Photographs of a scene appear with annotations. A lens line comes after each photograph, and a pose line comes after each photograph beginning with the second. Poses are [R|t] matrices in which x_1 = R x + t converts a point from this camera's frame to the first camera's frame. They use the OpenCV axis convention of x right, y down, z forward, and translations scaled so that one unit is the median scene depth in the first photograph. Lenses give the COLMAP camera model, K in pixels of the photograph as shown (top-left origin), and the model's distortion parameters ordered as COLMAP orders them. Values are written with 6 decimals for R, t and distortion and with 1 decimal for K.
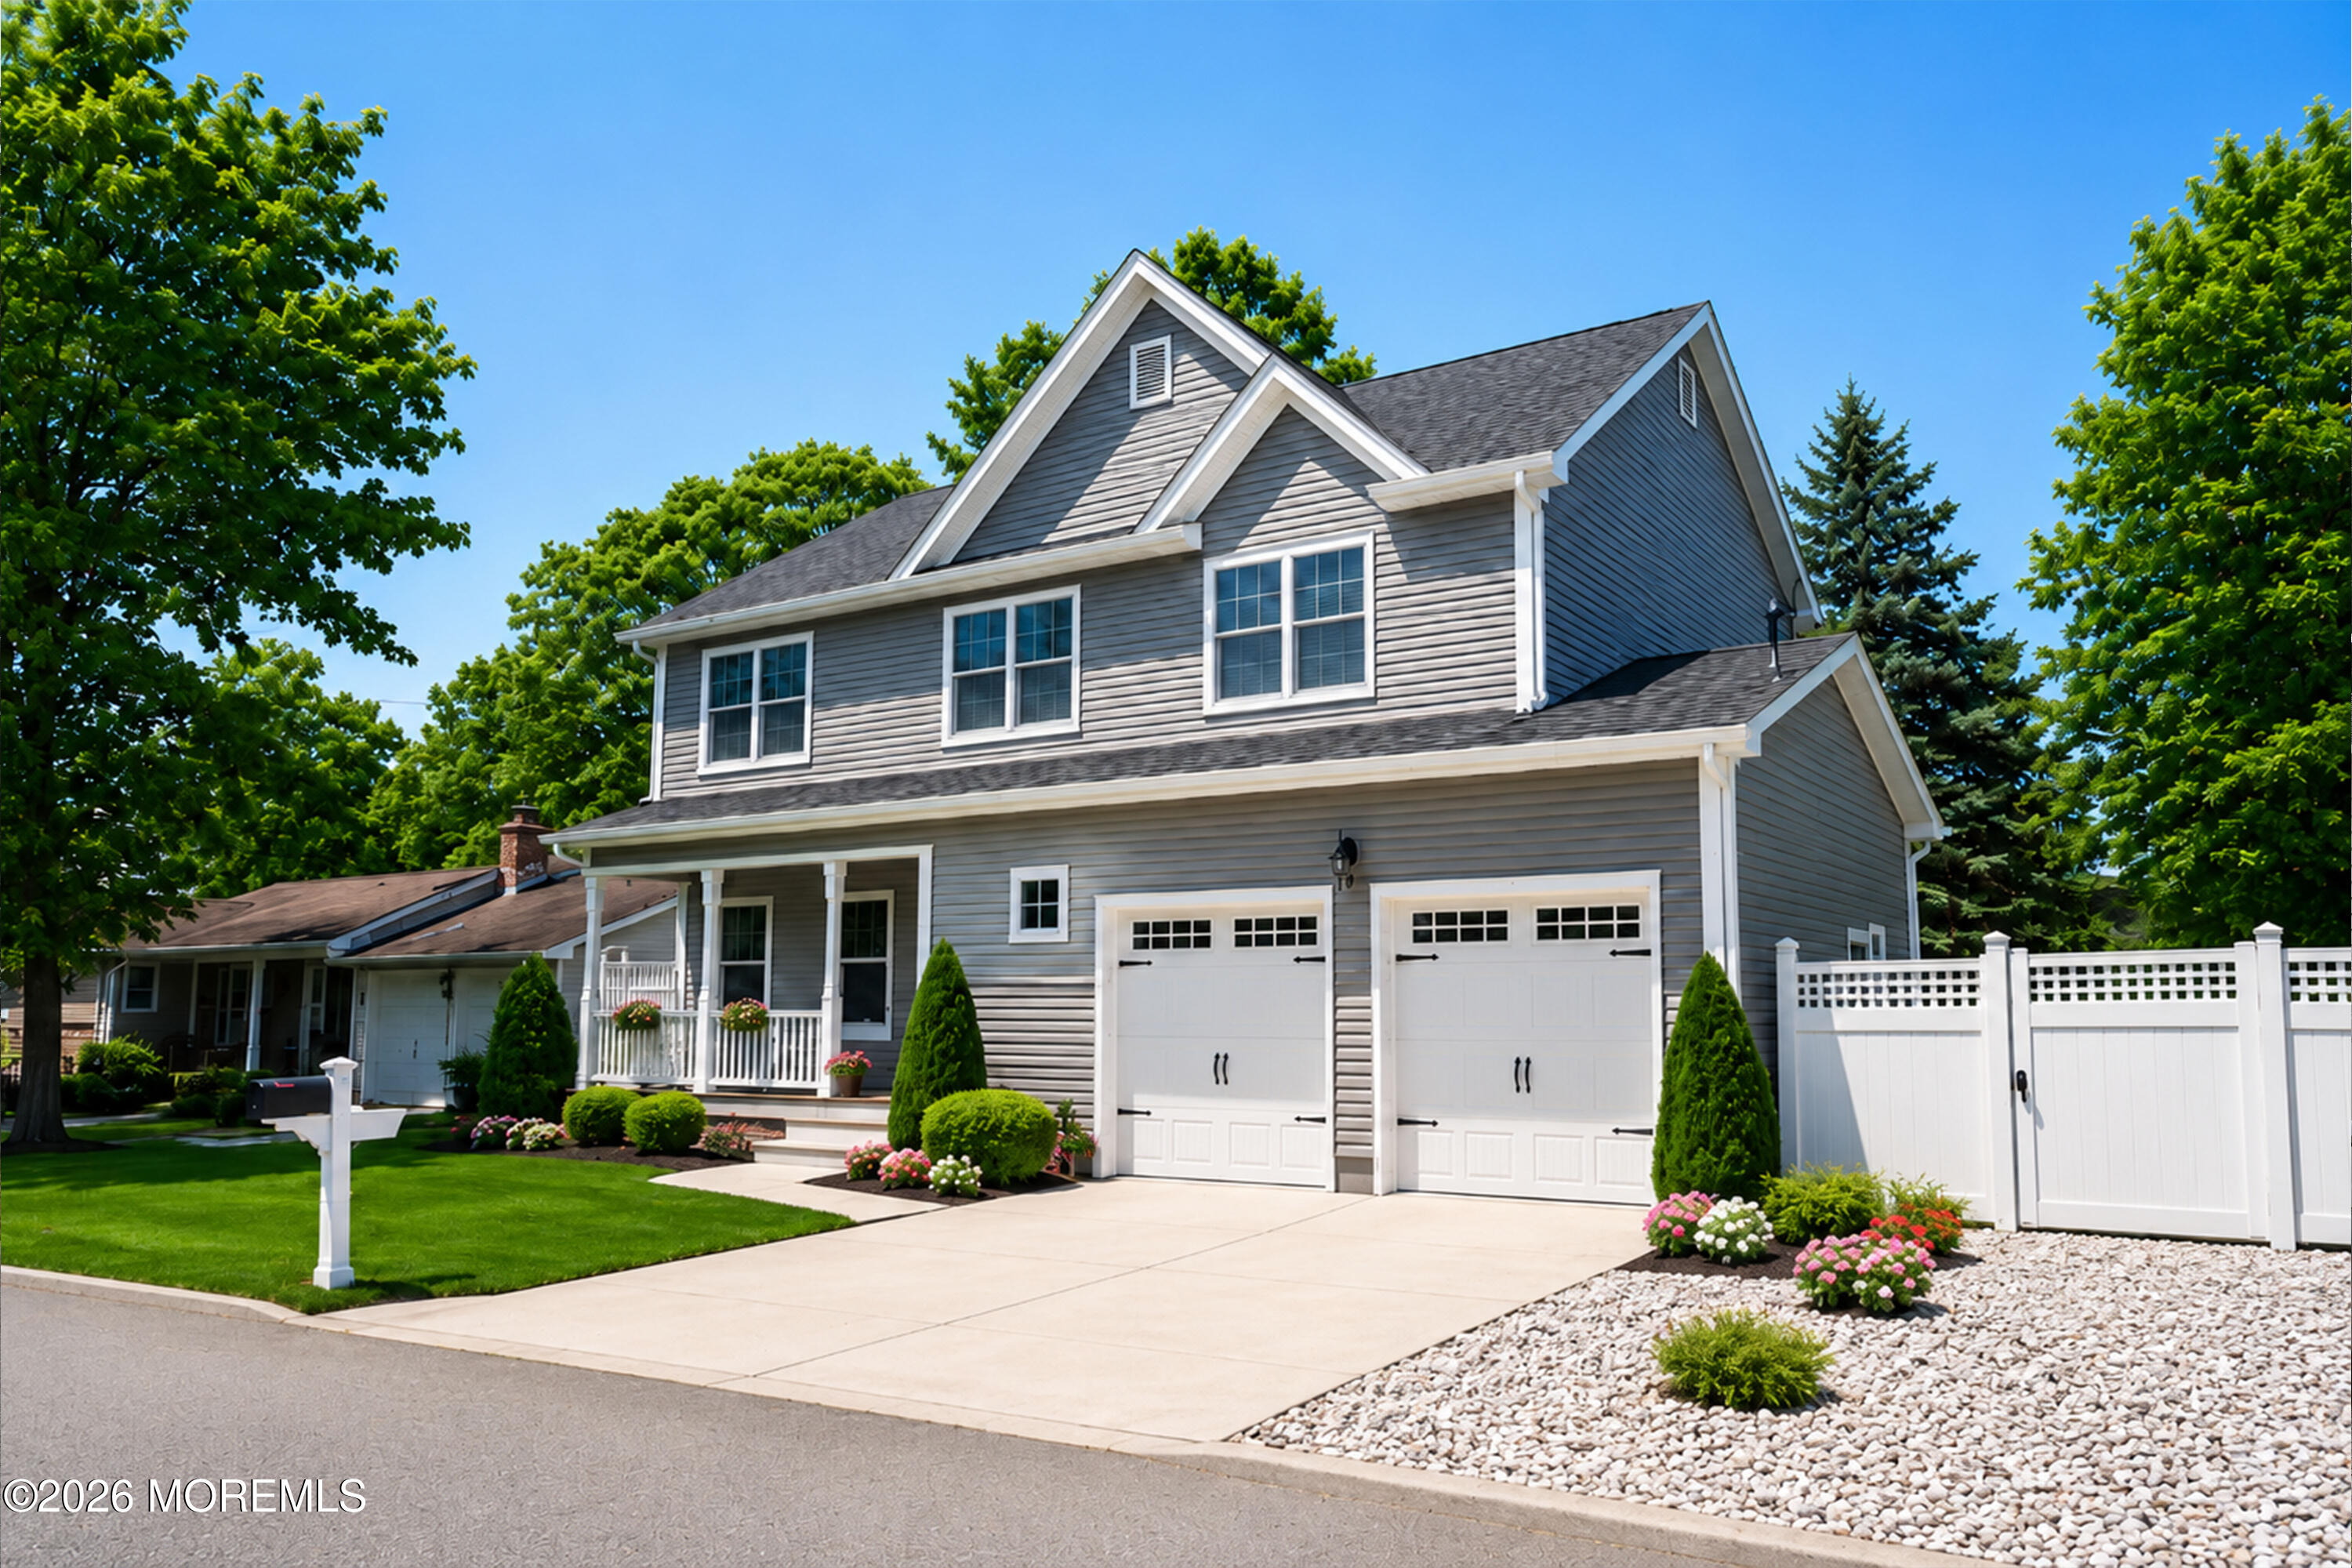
lens RADIAL K [[1607.9, 0, 1176.0], [0, 1607.9, 784.0], [0, 0, 1]] dist [-0.000403, -0.000034]
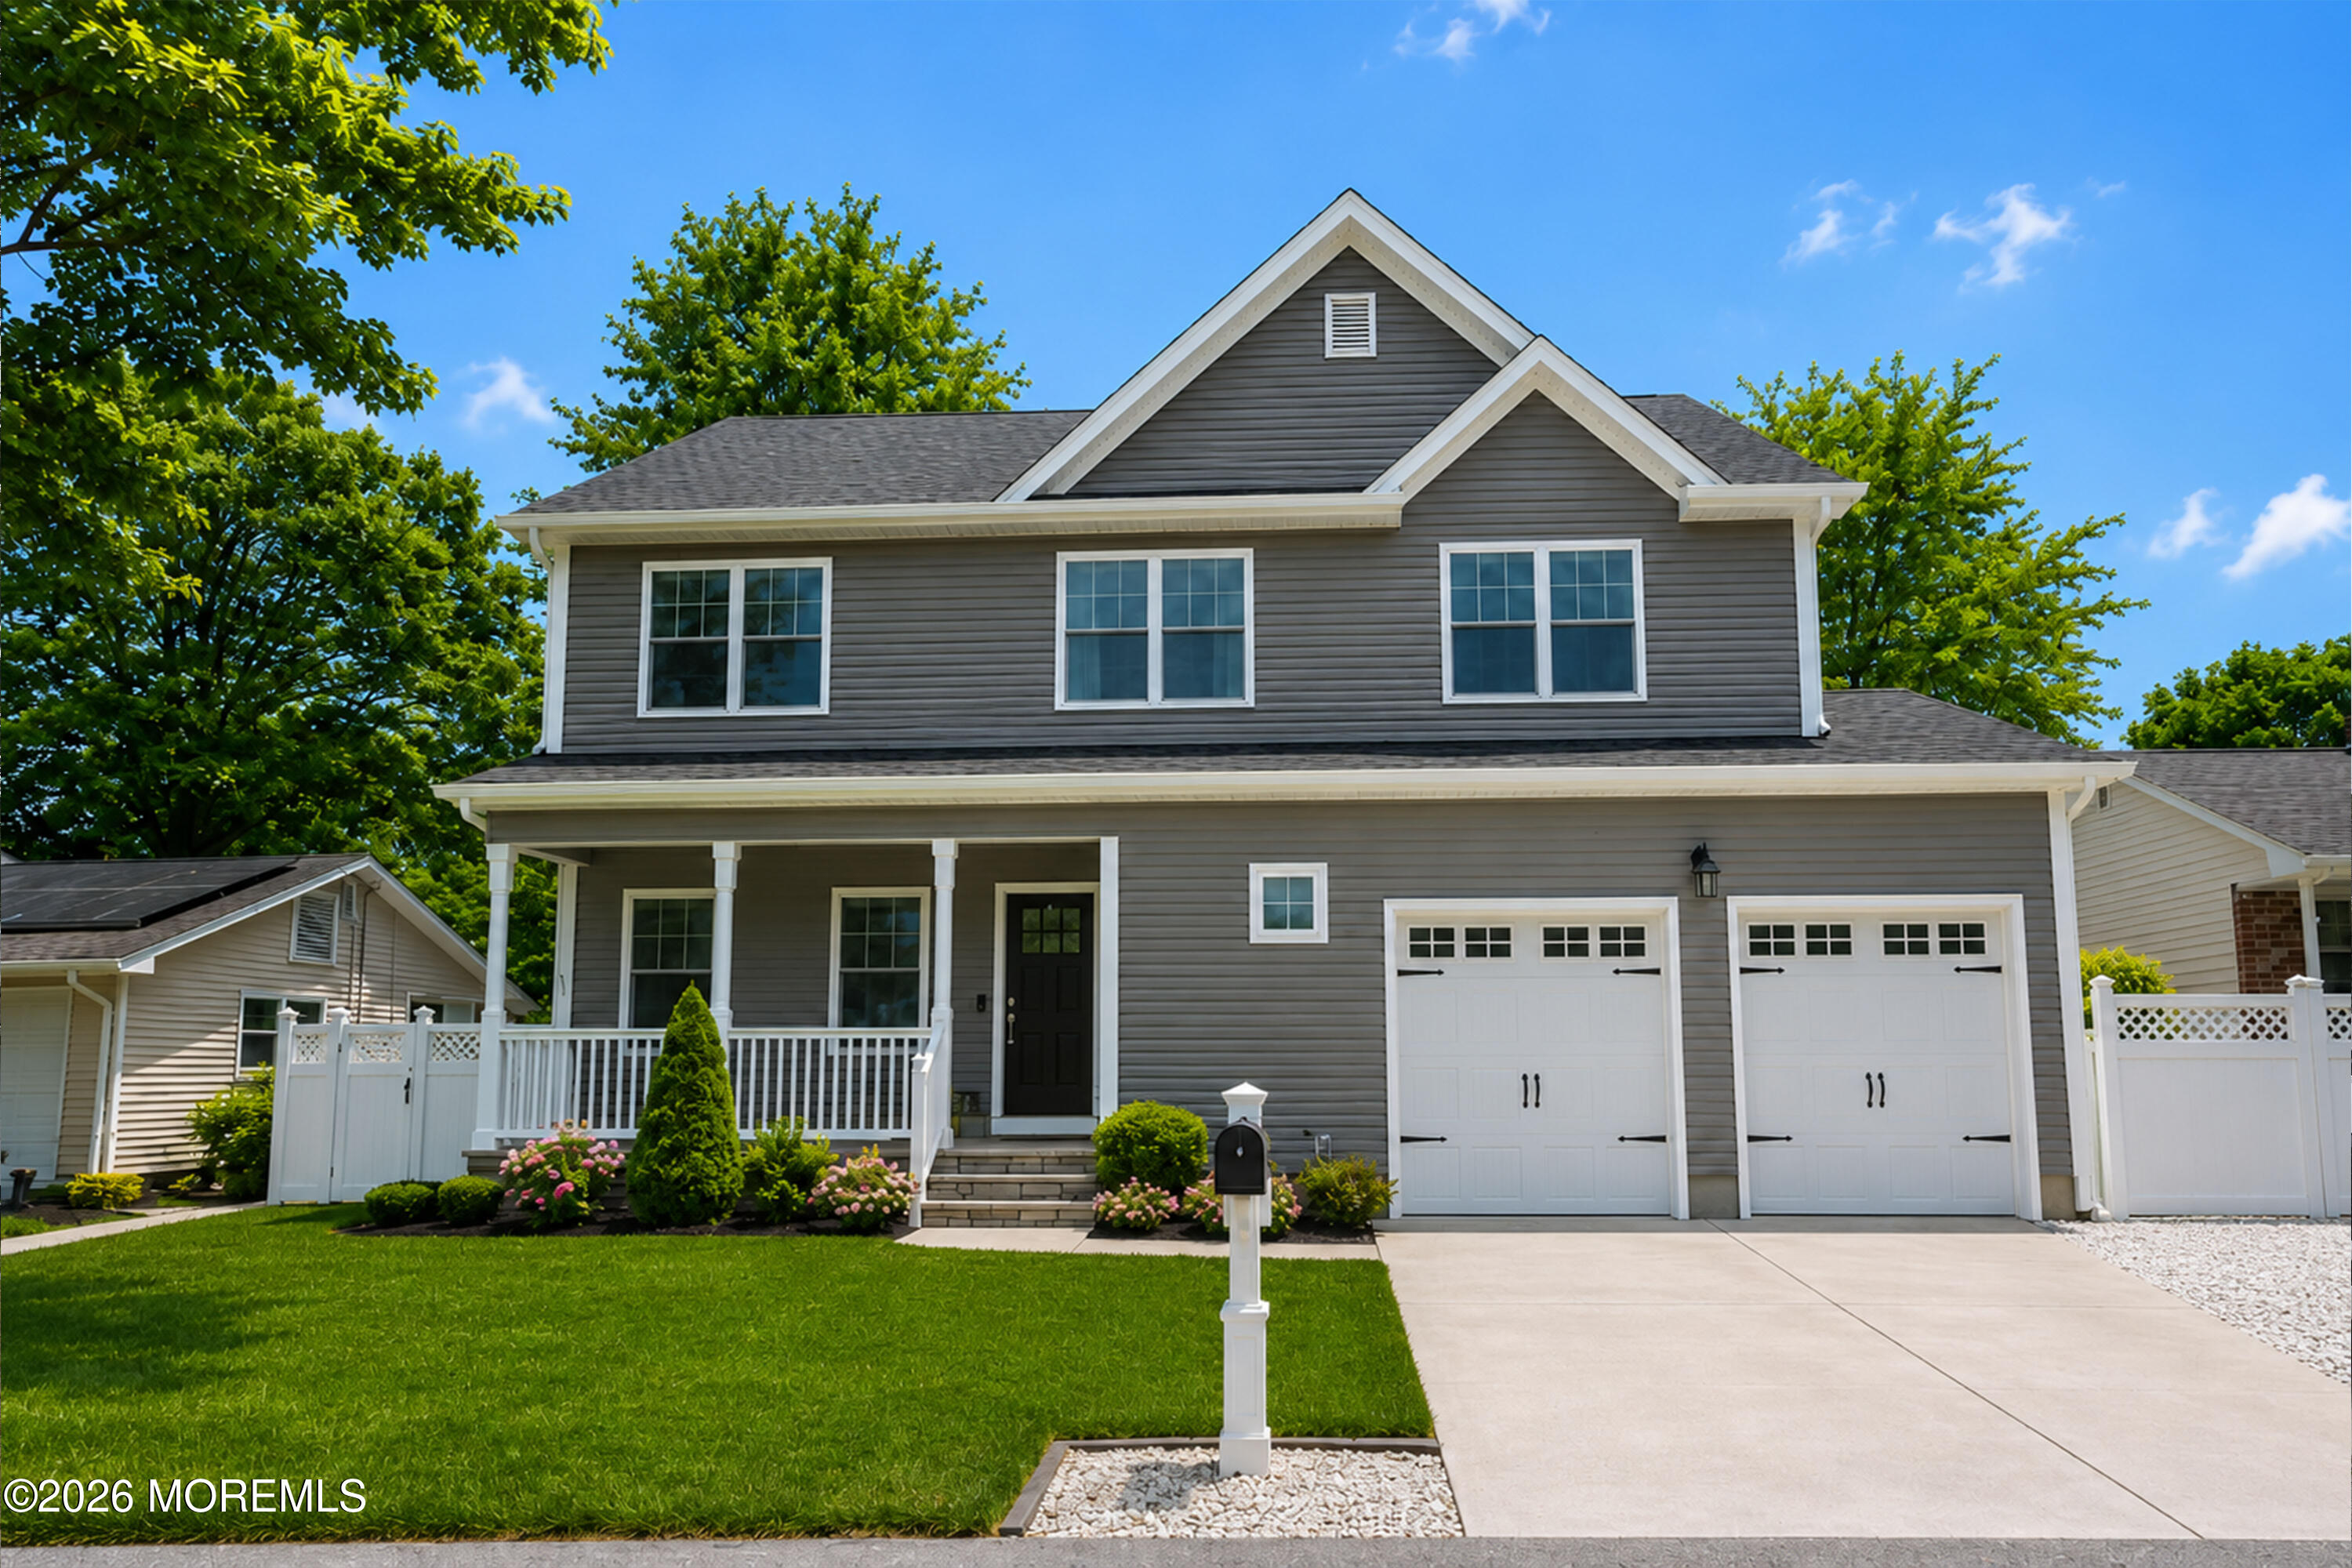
lens RADIAL K [[1455.5, 0, 1175.5], [0, 1455.5, 806.8], [0, 0, 1]] dist [-0.001376, -0.000468]
pose [[0.867876, 0.069641, 0.491876, -0.505657], [-0.064477, 0.997541, -0.027468, 0.046246], [-0.492580, -0.007876, 0.870232, 0.334518]]
